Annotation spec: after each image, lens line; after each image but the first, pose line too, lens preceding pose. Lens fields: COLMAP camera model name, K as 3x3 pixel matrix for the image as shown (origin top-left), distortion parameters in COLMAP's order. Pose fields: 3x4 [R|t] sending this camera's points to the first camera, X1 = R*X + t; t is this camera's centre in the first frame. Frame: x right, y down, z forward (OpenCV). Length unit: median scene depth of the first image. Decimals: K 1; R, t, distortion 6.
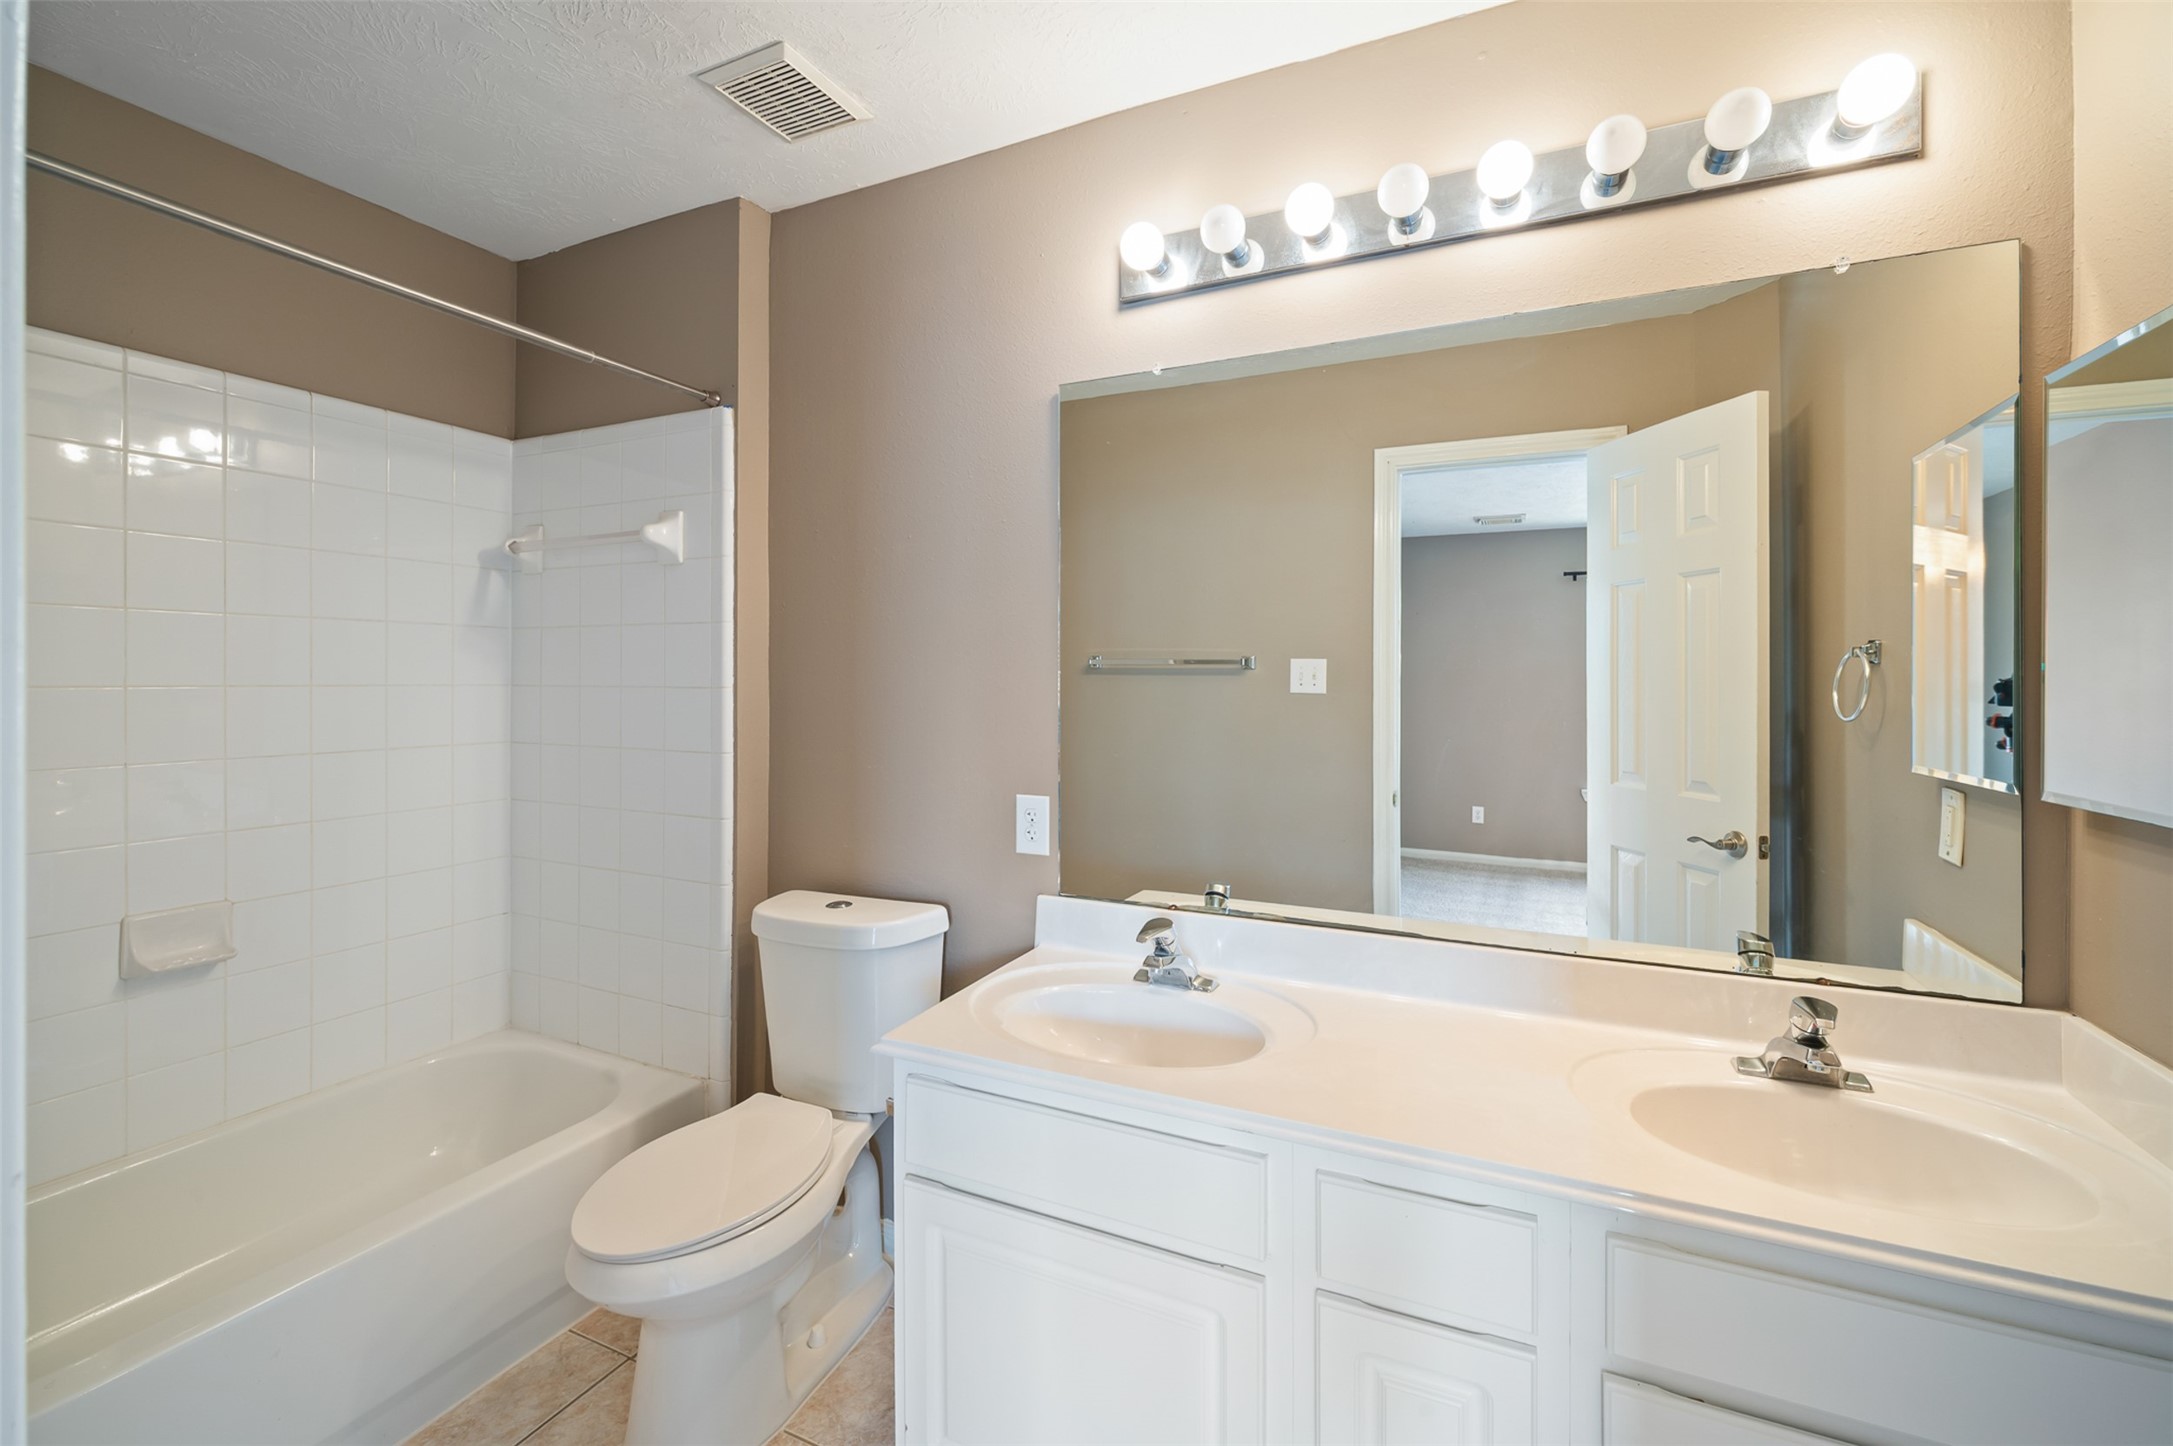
lens RADIAL K [[904.2, 0, 1083.0], [0, 904.2, 703.6], [0, 0, 1]] dist [0.013020, -0.009417]
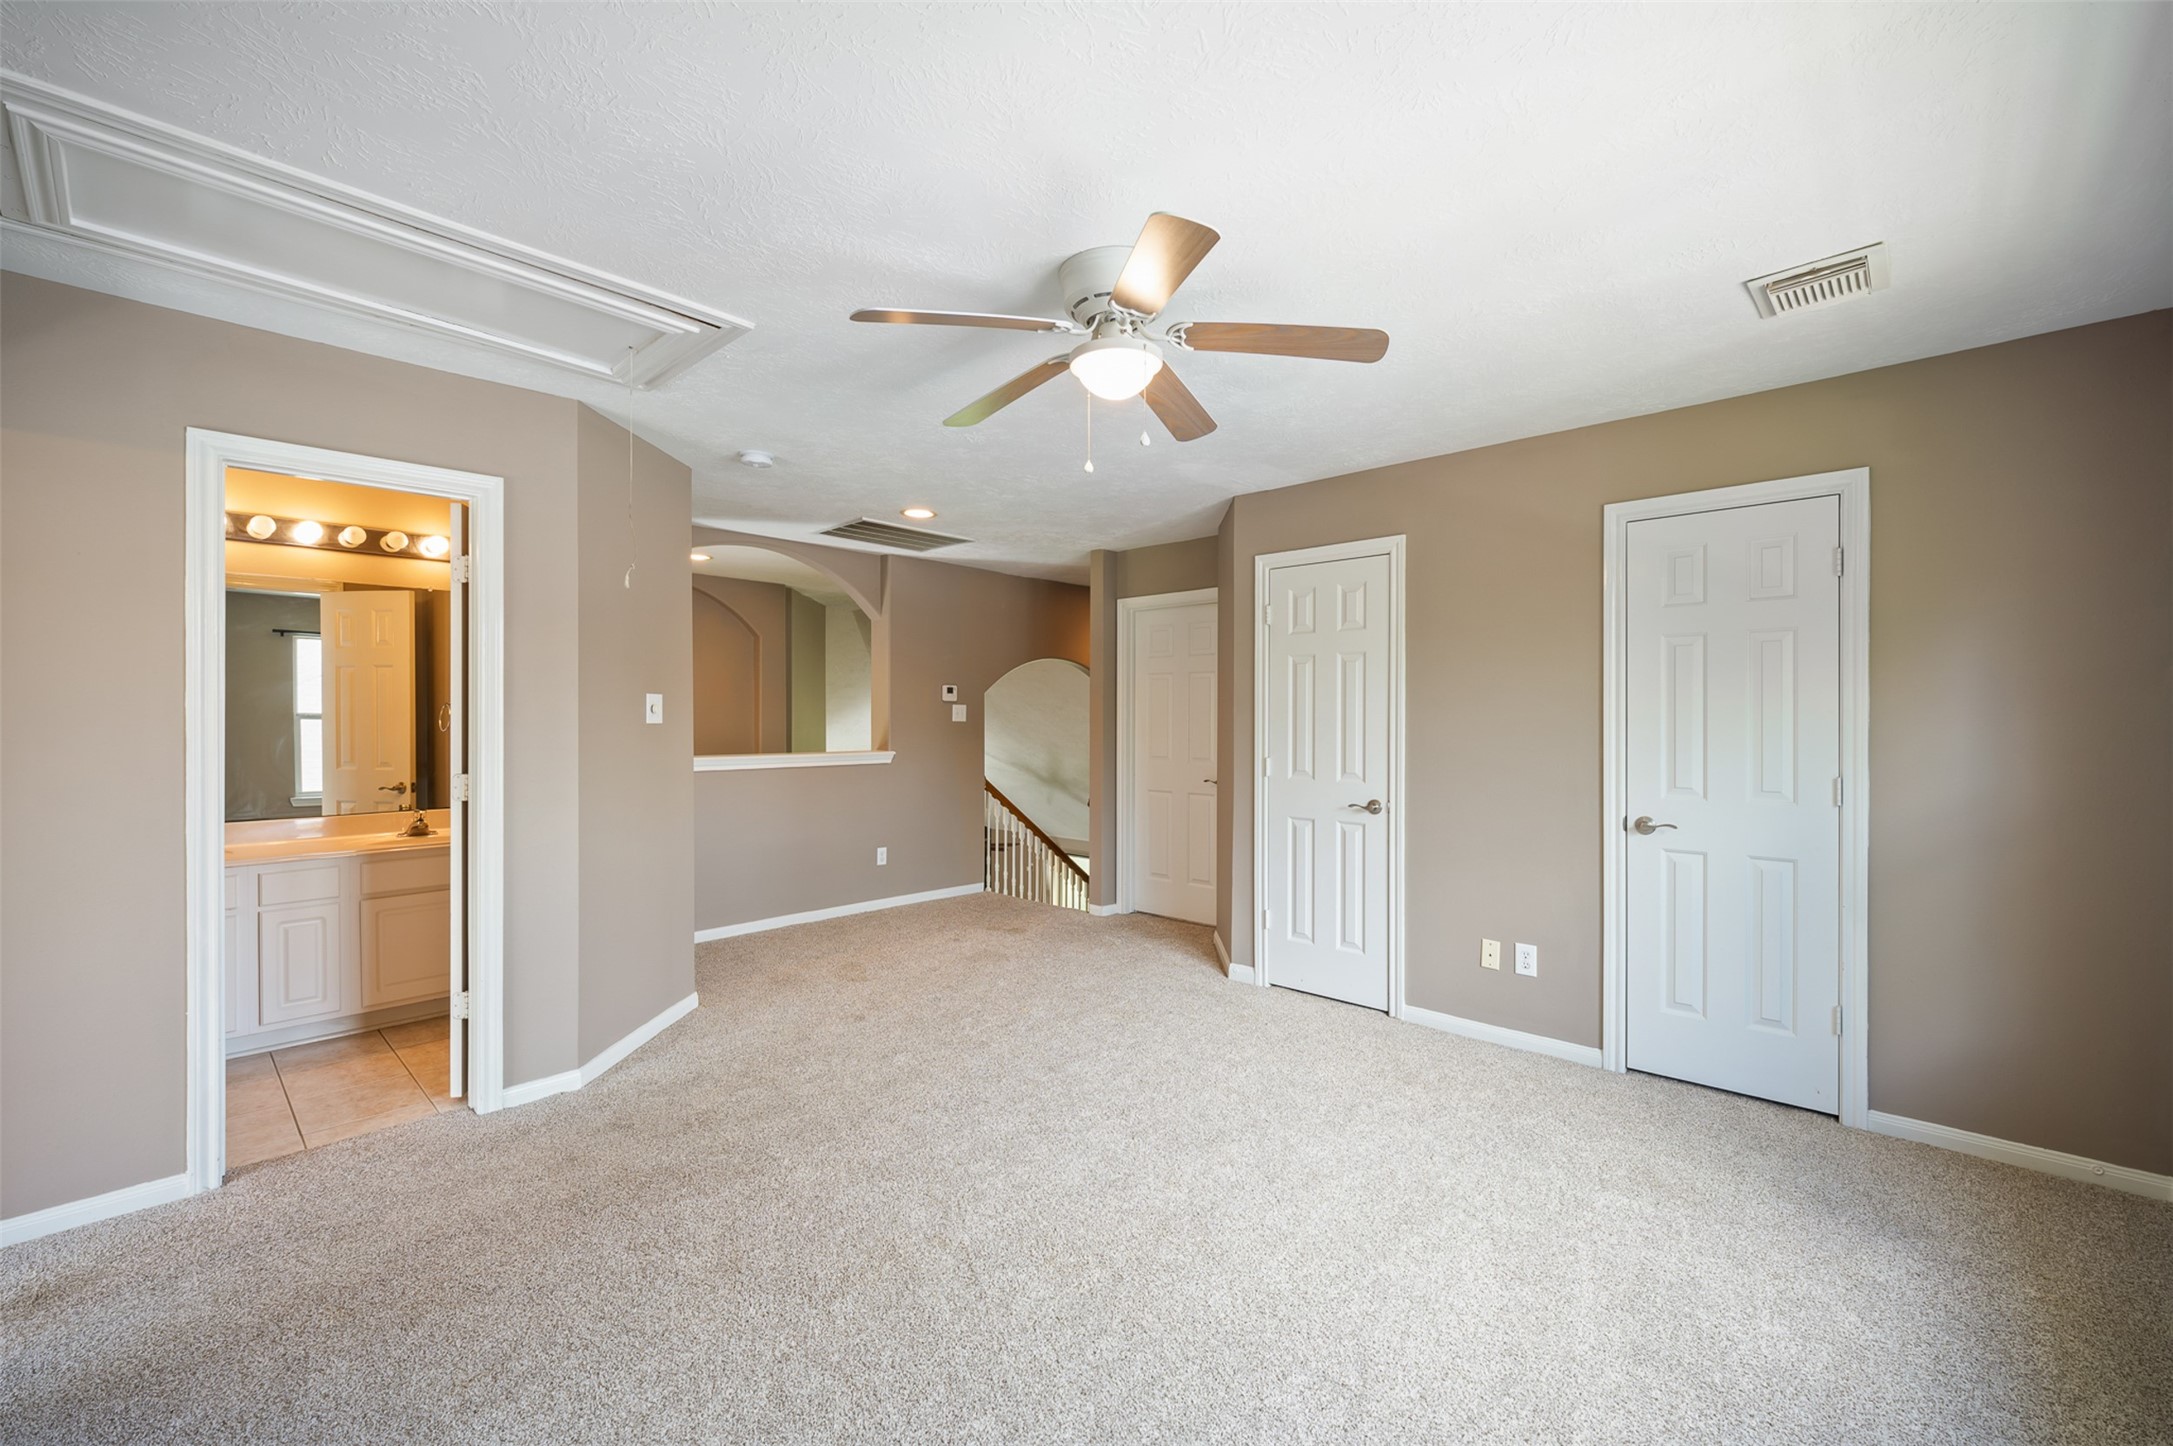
lens RADIAL K [[904.2, 0, 1083.0], [0, 904.2, 703.6], [0, 0, 1]] dist [0.013020, -0.009417]
pose [[0.309483, 0.020072, 0.950693, -0.918508], [0.014849, 0.999553, -0.025938, 0.028760], [-0.950789, 0.022144, 0.309047, -1.329929]]
